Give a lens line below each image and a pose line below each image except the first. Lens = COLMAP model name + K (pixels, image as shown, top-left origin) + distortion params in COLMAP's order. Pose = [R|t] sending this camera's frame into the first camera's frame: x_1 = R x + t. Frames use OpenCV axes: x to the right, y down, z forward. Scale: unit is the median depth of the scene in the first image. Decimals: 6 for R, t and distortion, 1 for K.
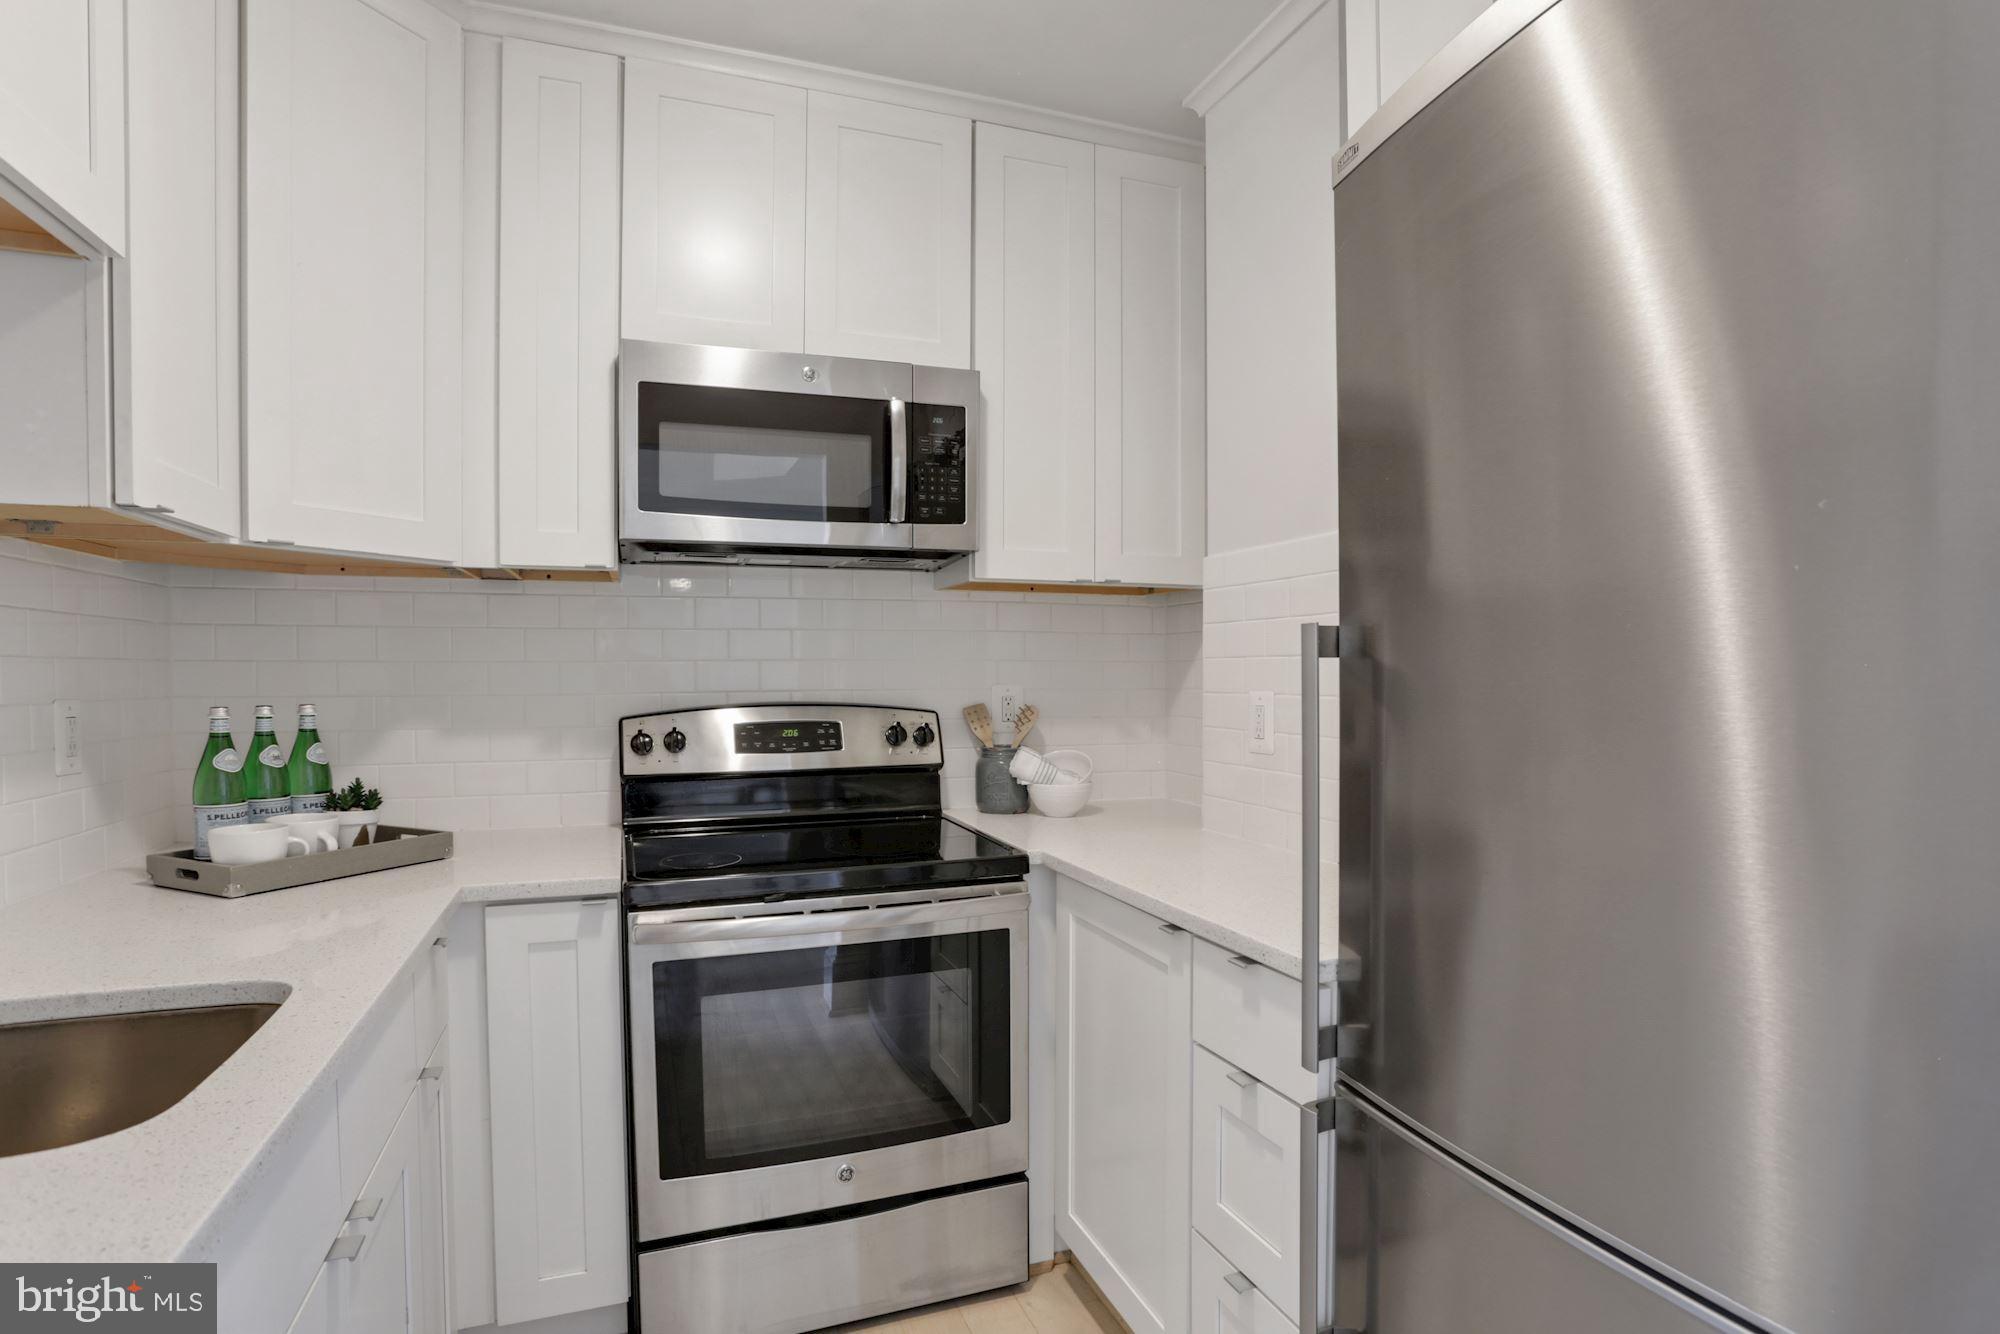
lens RADIAL K [[1023.5, 0, 1010.5], [0, 1023.5, 696.8], [0, 0, 1]] dist [-0.063694, 0.023453]
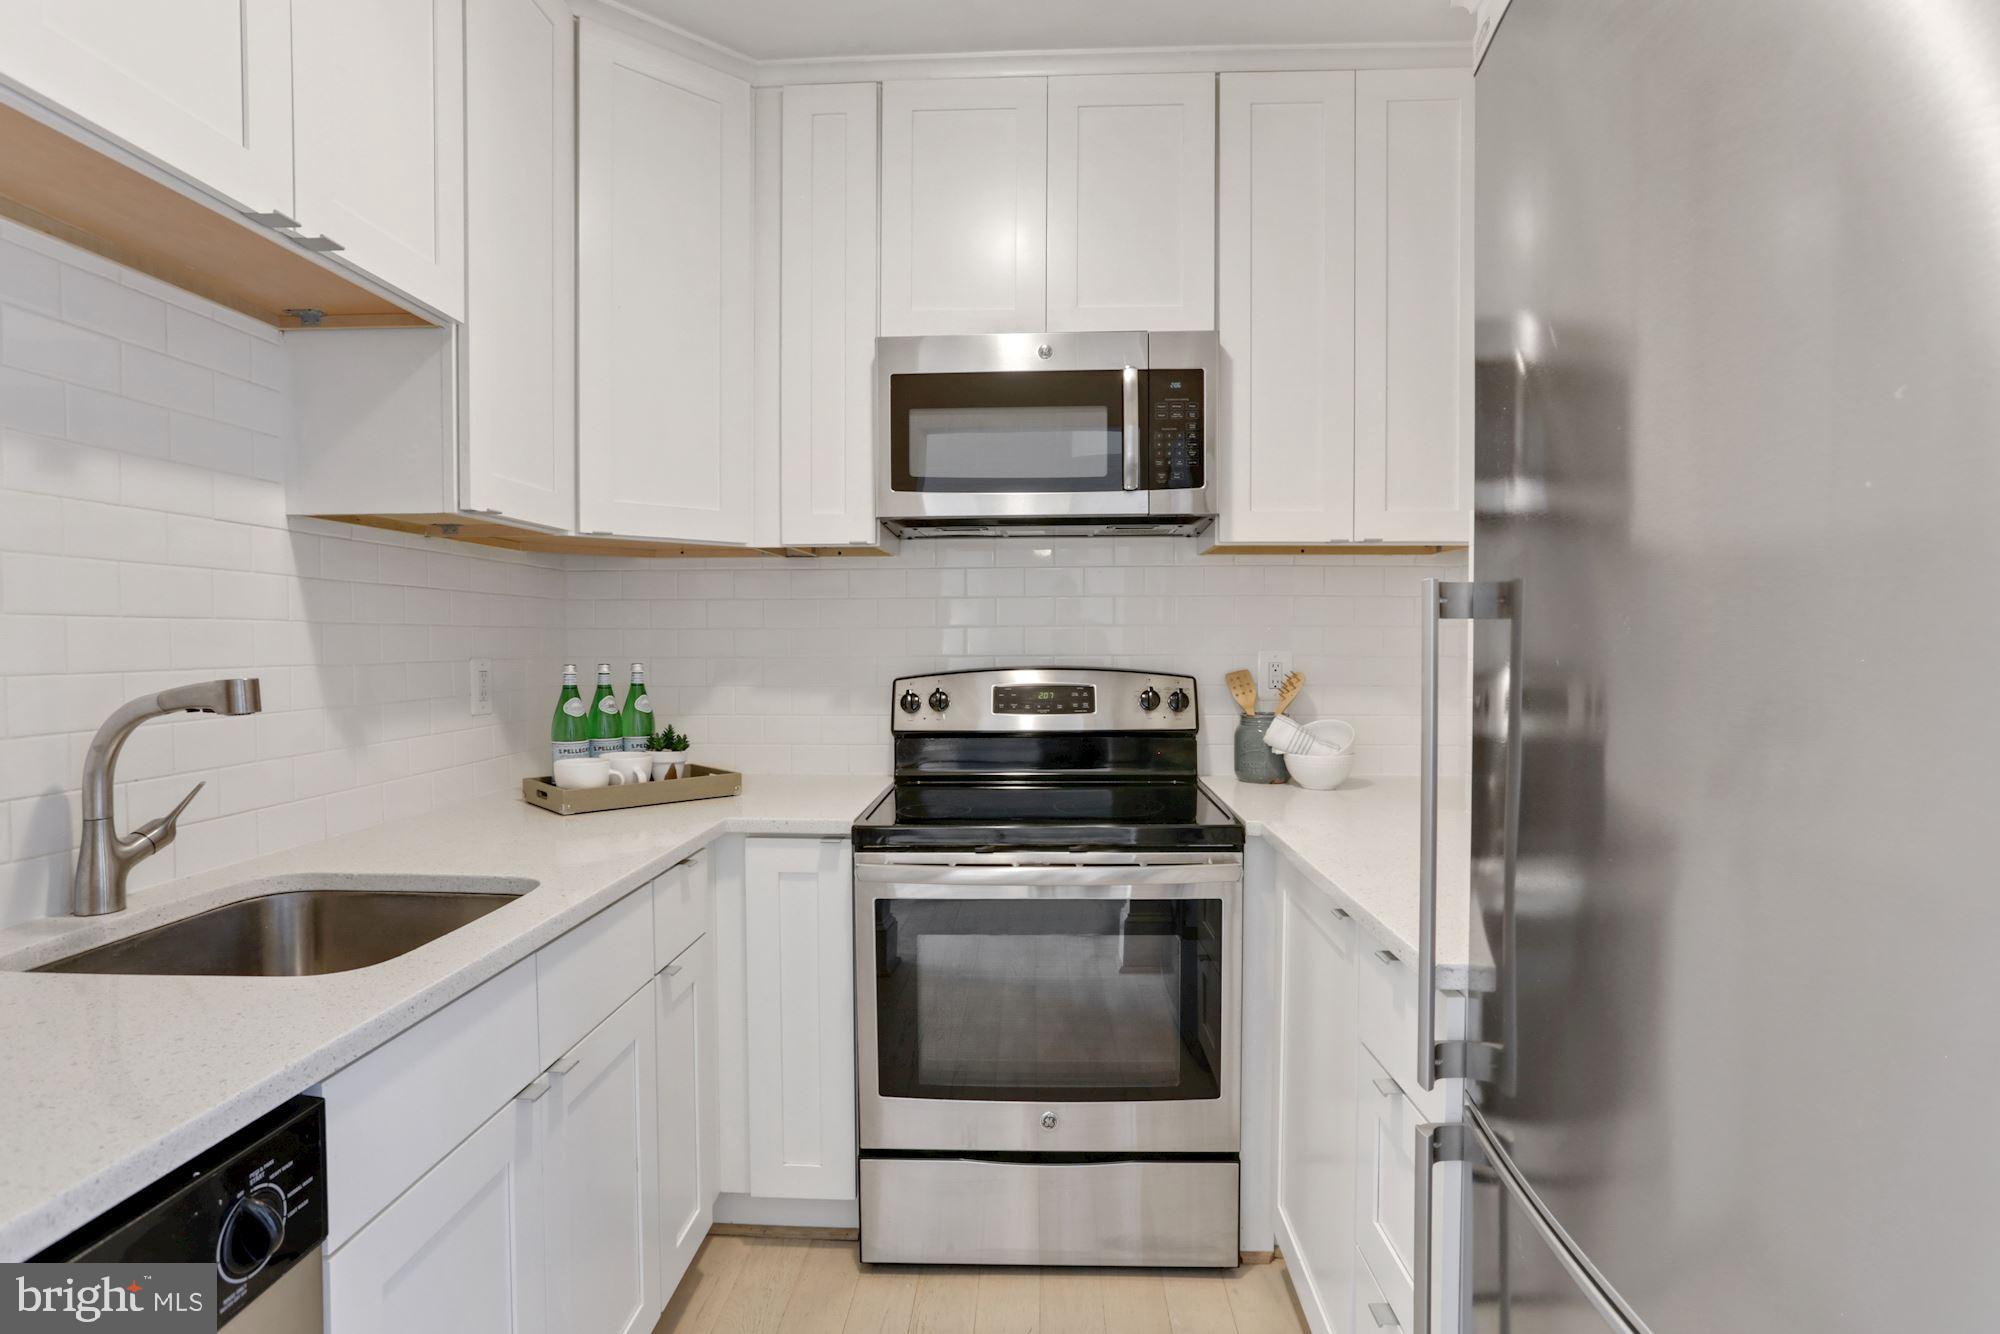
lens RADIAL K [[1005.0, 0, 1005.2], [0, 1005.0, 666.8], [0, 0, 1]] dist [-0.041573, 0.017204]
pose [[0.920028, 0.010039, -0.391725, 0.178530], [-0.008628, 0.999948, 0.005362, 0.000931], [0.391759, -0.001554, 0.920067, 0.036111]]
